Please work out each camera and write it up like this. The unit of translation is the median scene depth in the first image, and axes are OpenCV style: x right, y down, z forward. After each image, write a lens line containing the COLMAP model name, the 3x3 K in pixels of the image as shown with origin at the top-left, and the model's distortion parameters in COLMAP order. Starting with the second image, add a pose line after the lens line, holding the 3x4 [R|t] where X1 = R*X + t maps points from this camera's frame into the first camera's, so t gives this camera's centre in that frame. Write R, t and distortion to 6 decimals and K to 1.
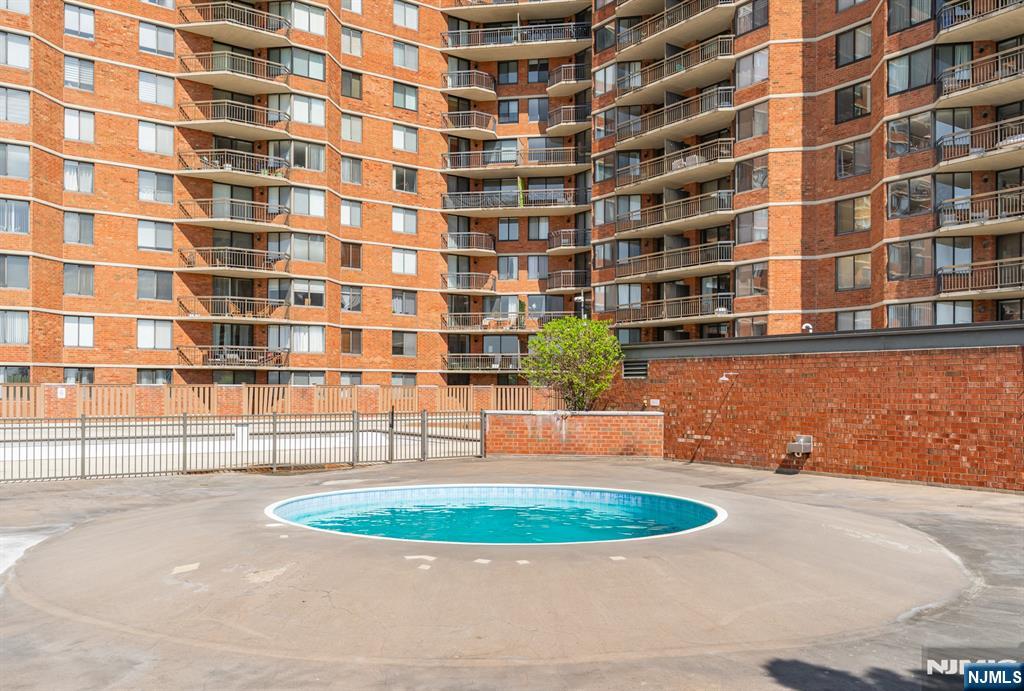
lens RADIAL K [[844.7, 0, 507.8], [0, 844.7, 383.7], [0, 0, 1]] dist [0.008624, -0.012101]
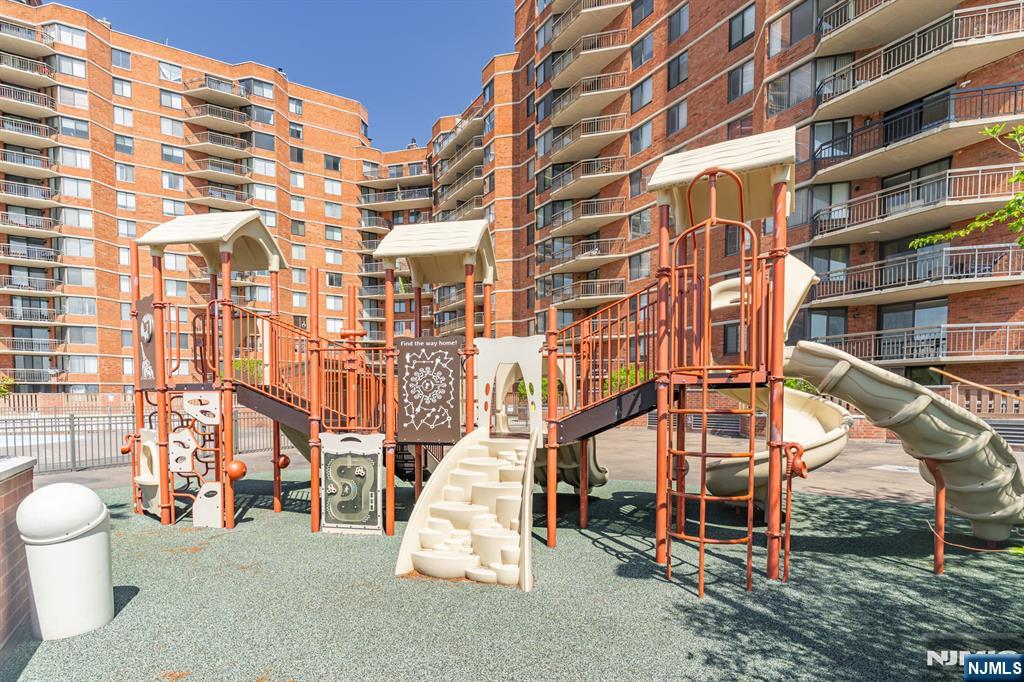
lens RADIAL K [[509.5, 0, 537.3], [0, 509.5, 415.6], [0, 0, 1]] dist [0.001041, -0.000682]
pose [[0.997283, -0.001671, -0.073646, 0.428707], [0.004826, 0.999077, 0.042687, 0.004234], [0.073507, -0.042927, 0.996370, -0.071620]]
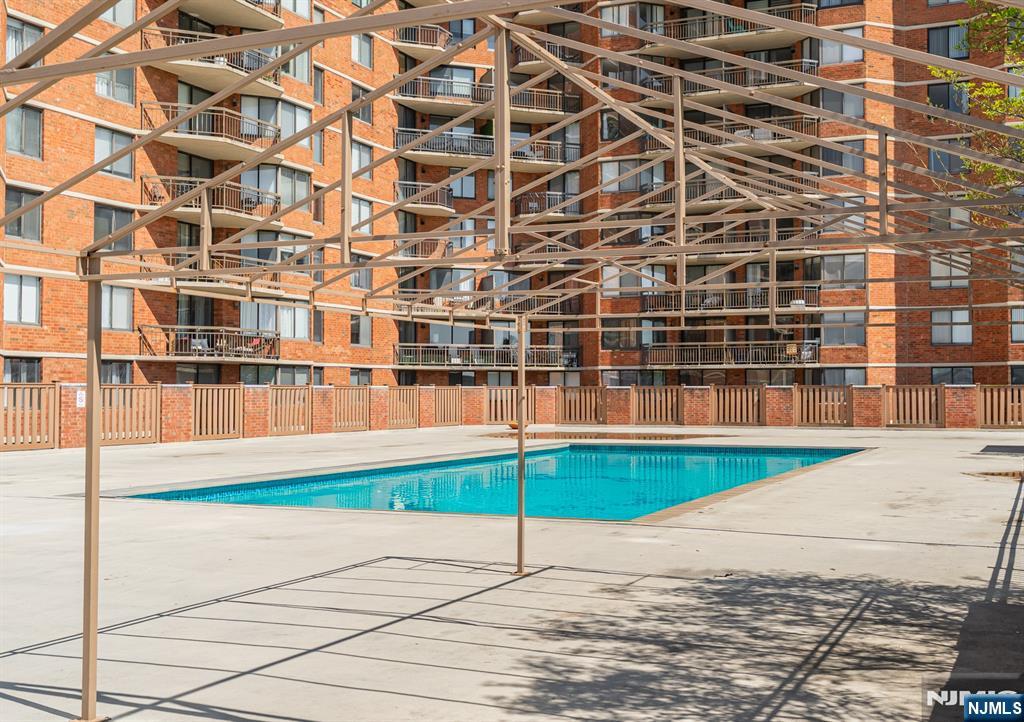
lens RADIAL K [[1142.2, 0, 515.0], [0, 1142.2, 364.6], [0, 0, 1]] dist [-0.002301, 0.000000]
pose [[0.852017, 0.008187, 0.523450, -0.569812], [0.000389, 0.999868, -0.016271, -0.000253], [-0.523514, 0.014067, 0.851901, 0.100597]]
